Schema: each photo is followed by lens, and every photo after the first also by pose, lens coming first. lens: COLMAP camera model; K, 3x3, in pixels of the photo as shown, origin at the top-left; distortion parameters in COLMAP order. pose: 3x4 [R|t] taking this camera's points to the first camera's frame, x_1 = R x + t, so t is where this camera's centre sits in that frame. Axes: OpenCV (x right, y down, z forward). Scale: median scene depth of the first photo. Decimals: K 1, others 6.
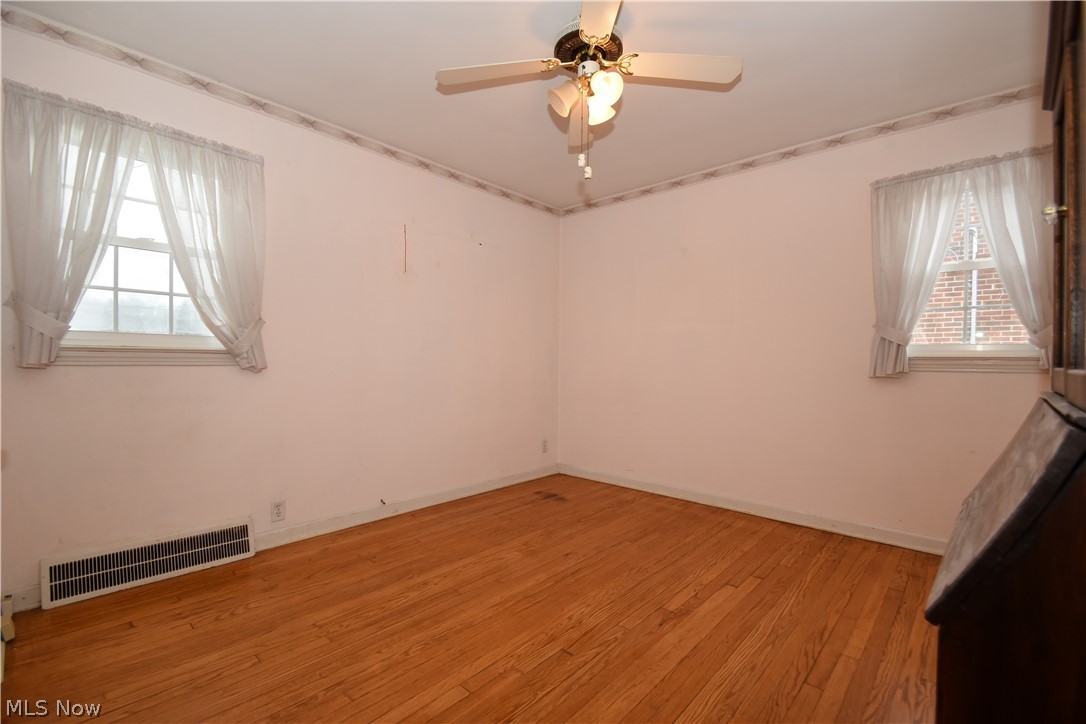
lens RADIAL K [[476.5, 0, 540.4], [0, 476.5, 364.9], [0, 0, 1]] dist [0.011581, -0.016445]
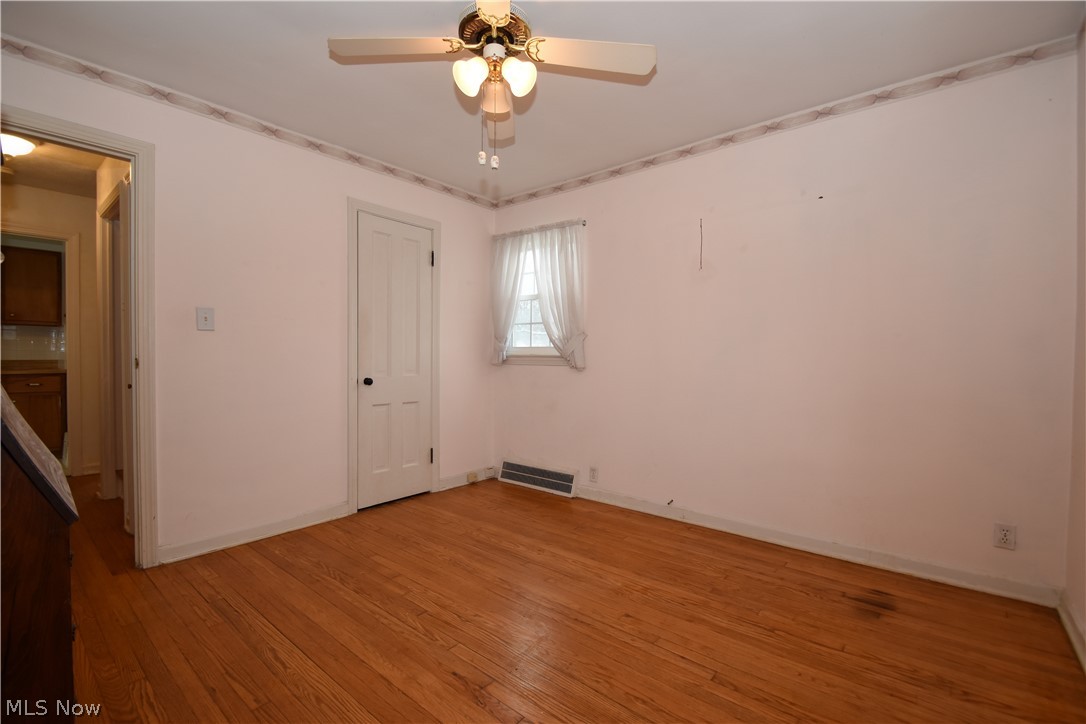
lens RADIAL K [[476.5, 0, 540.4], [0, 476.5, 364.9], [0, 0, 1]] dist [0.011581, -0.016445]
pose [[0.039188, 0.005798, -0.999215, 0.912285], [-0.017339, 0.999837, 0.005122, -0.007502], [0.999081, 0.017124, 0.039282, 0.921105]]
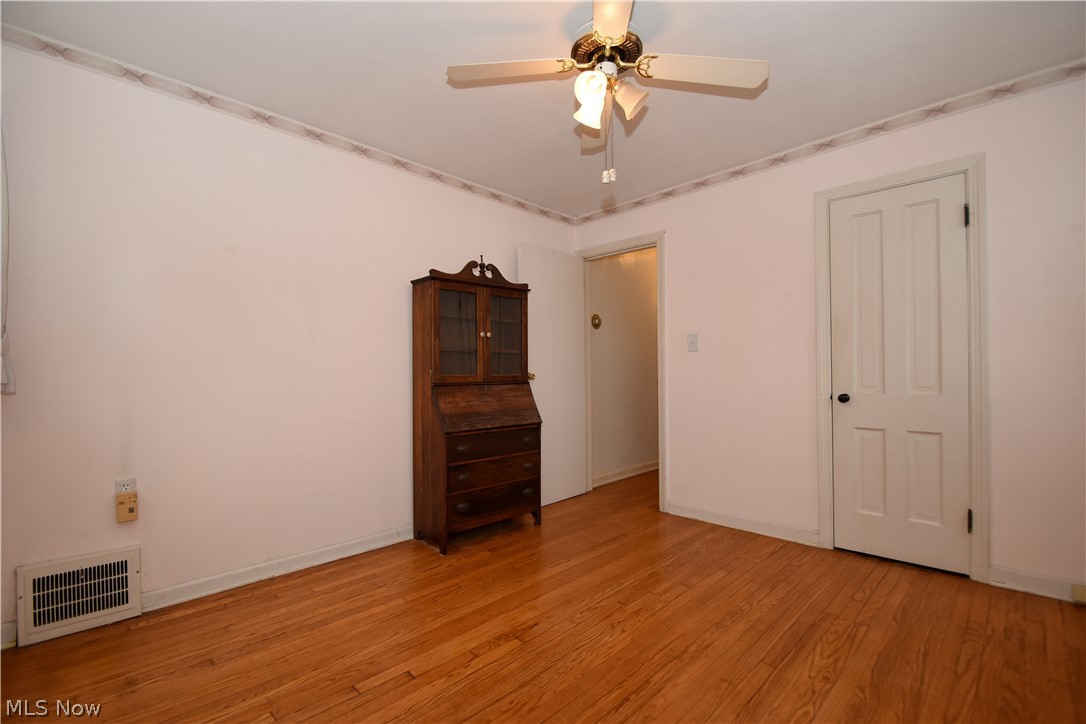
lens RADIAL K [[476.5, 0, 540.4], [0, 476.5, 364.9], [0, 0, 1]] dist [0.011581, -0.016445]
pose [[-0.998720, -0.000468, 0.050581, 0.157001], [-0.000619, 0.999995, -0.002958, -0.021031], [-0.050579, -0.002985, -0.998716, 1.705823]]
